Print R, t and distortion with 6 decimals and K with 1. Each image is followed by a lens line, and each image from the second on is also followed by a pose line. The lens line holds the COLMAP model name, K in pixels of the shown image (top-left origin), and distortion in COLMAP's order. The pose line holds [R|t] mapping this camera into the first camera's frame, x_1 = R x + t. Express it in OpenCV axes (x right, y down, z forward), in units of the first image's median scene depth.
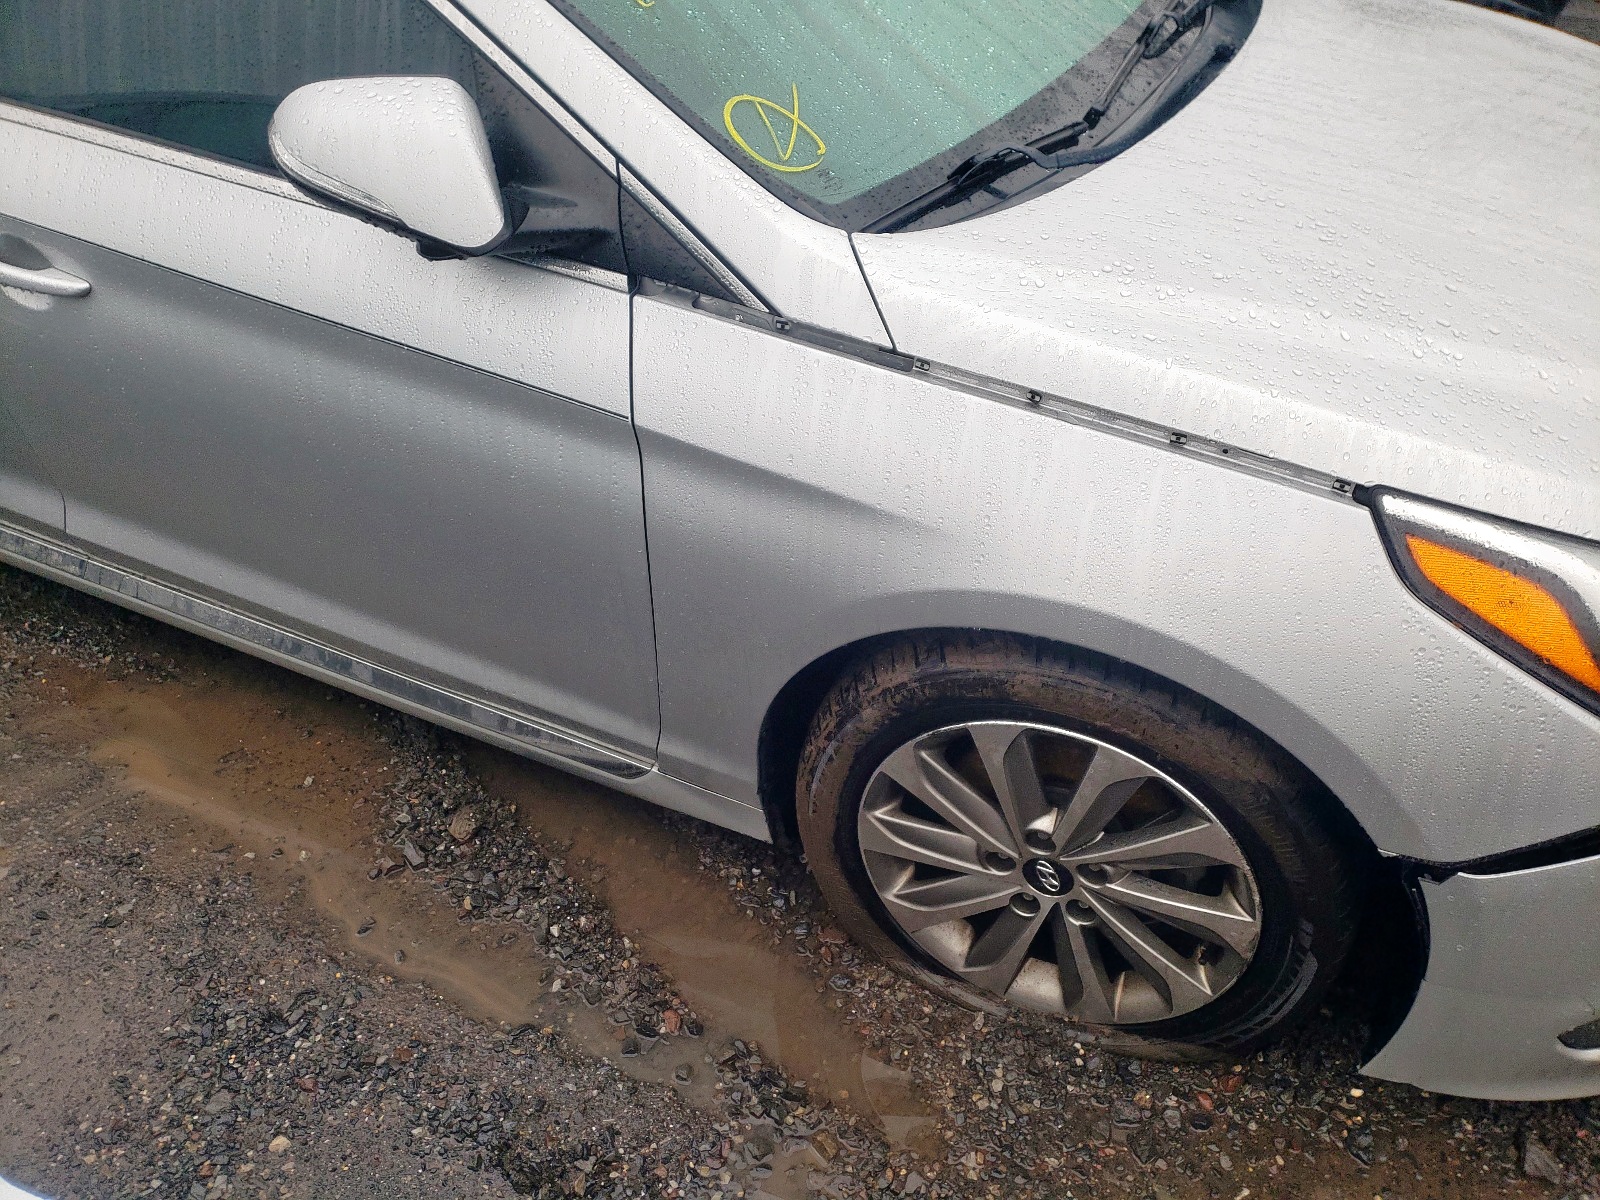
lens RADIAL K [[1153.7, 0, 800.0], [0, 1153.7, 600.0], [0, 0, 1]] dist [0.059988, -0.048605]
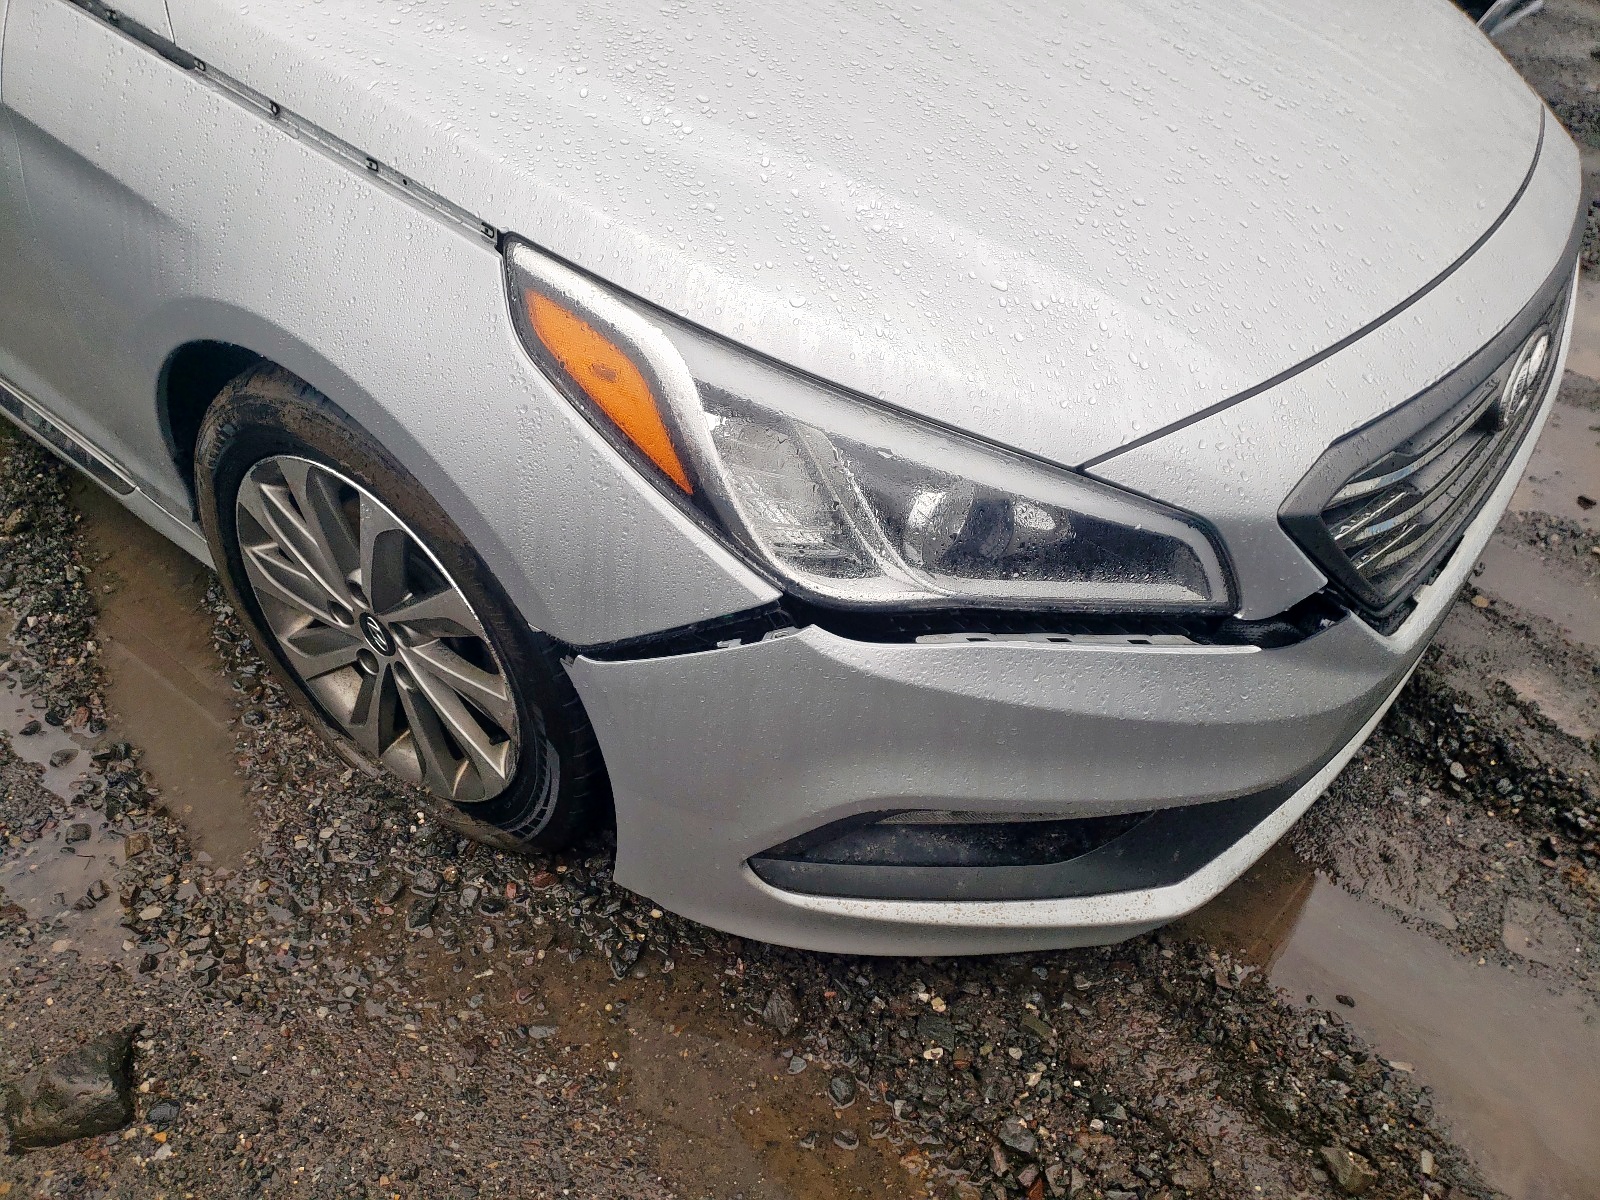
lens RADIAL K [[1166.4, 0, 768.9], [0, 1166.4, 550.4], [0, 0, 1]] dist [0.013820, 0.005049]
pose [[0.974290, 0.187985, -0.124180, 0.656541], [-0.182683, 0.981748, 0.052892, 0.052373], [0.131856, -0.028847, 0.990849, 0.048072]]
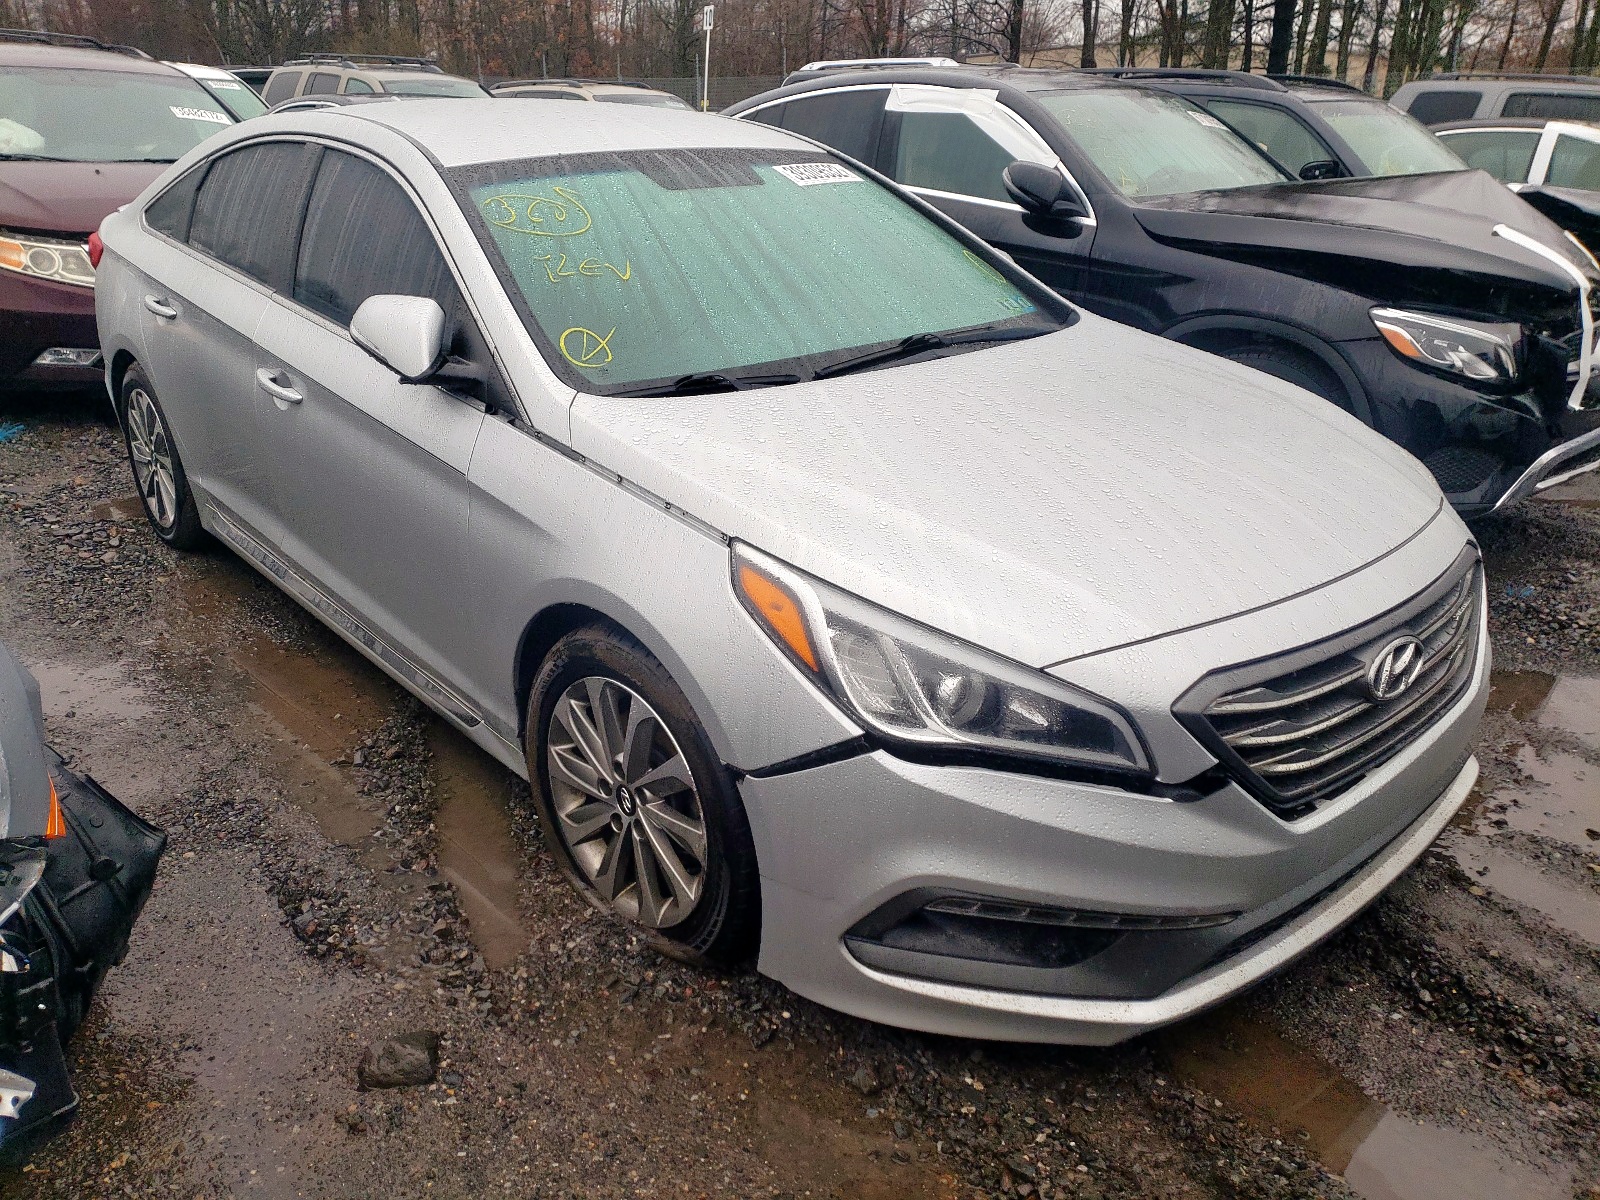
lens RADIAL K [[1153.7, 0, 800.0], [0, 1153.7, 600.0], [0, 0, 1]] dist [0.059988, -0.048605]
pose [[0.924299, 0.174957, -0.339207, 0.907304], [-0.261546, 0.937612, -0.229080, 0.281084], [0.277965, 0.300456, 0.912393, -0.423037]]
